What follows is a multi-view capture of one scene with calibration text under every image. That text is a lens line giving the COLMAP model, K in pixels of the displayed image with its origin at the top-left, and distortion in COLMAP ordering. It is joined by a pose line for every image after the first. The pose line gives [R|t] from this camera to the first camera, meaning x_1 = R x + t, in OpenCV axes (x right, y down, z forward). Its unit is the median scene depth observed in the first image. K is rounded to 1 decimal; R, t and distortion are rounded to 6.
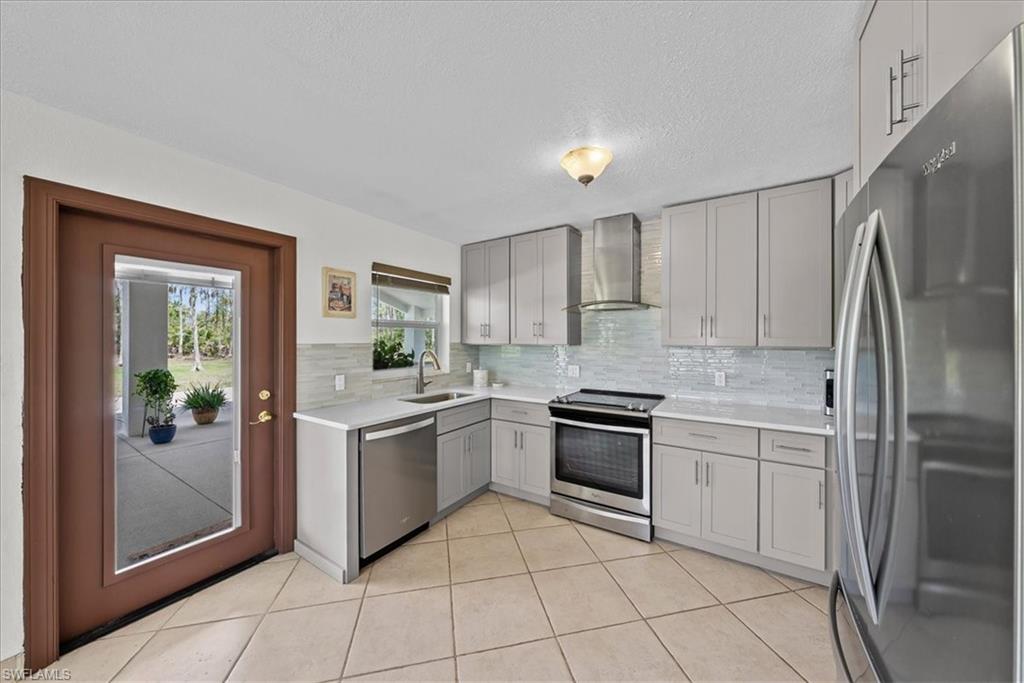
lens RADIAL K [[348.6, 0, 513.1], [0, 348.6, 338.2], [0, 0, 1]] dist [-0.000656, -0.000030]
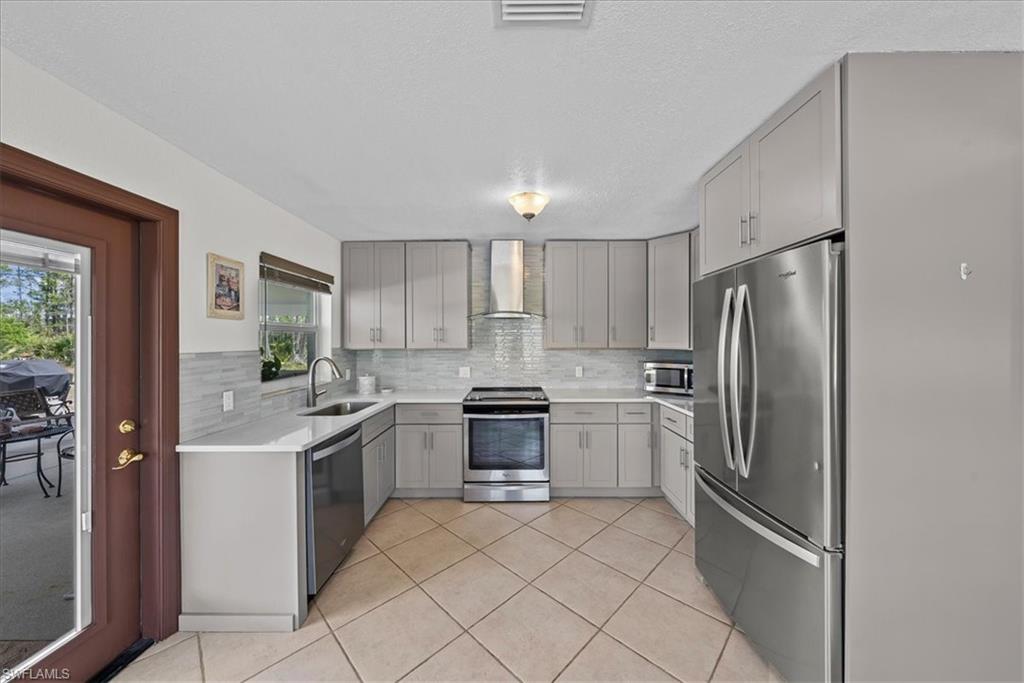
lens RADIAL K [[348.6, 0, 513.1], [0, 348.6, 338.2], [0, 0, 1]] dist [-0.000656, -0.000030]
pose [[0.843340, -0.000118, 0.537380, -0.363616], [0.003737, 0.999977, -0.005645, -0.007682], [-0.537367, 0.006769, 0.843321, -0.014413]]
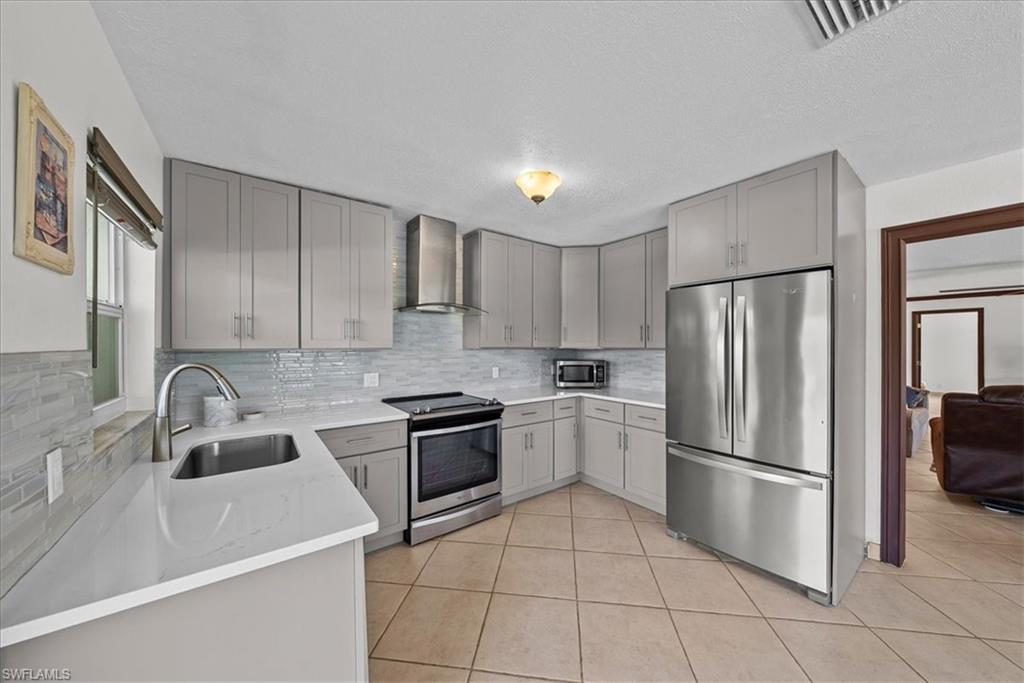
lens RADIAL K [[351.1, 0, 514.0], [0, 351.1, 343.6], [0, 0, 1]] dist [-0.000587, -0.000057]
pose [[0.346661, 0.000747, 0.937990, -0.628731], [-0.001989, 0.999998, -0.000061, 0.007772], [-0.937988, -0.001844, 0.346662, 0.484755]]
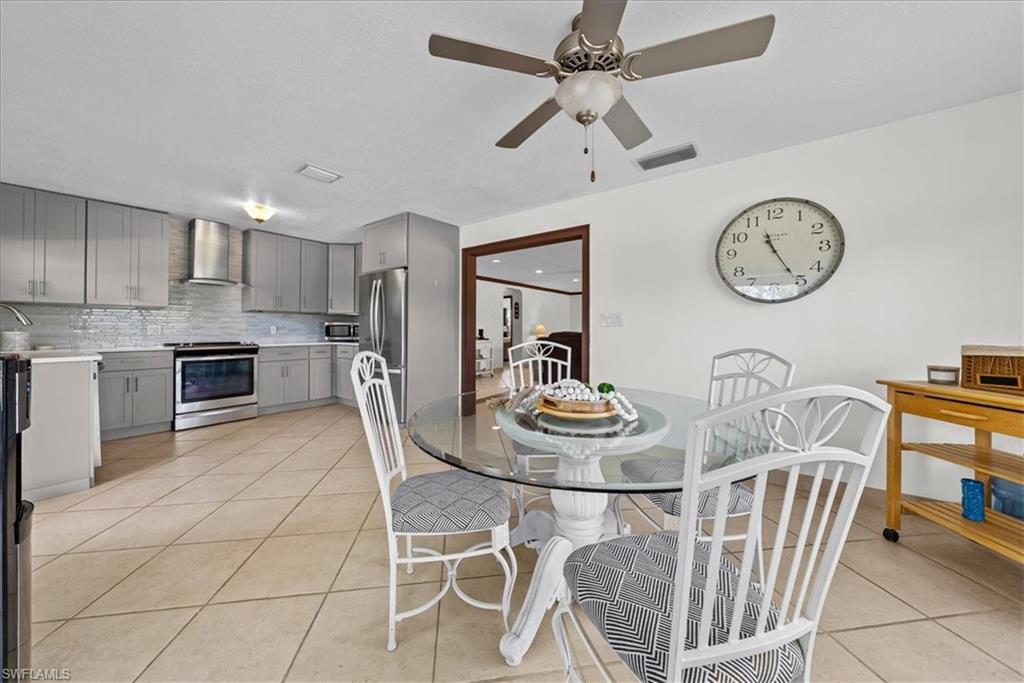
lens RADIAL K [[356.9, 0, 515.5], [0, 356.9, 325.3], [0, 0, 1]] dist [0.000193, 0.000027]
pose [[0.082071, 0.011887, 0.996556, -1.201795], [-0.001325, 0.999929, -0.011819, 0.114774], [-0.996626, -0.000350, 0.082081, -0.437608]]
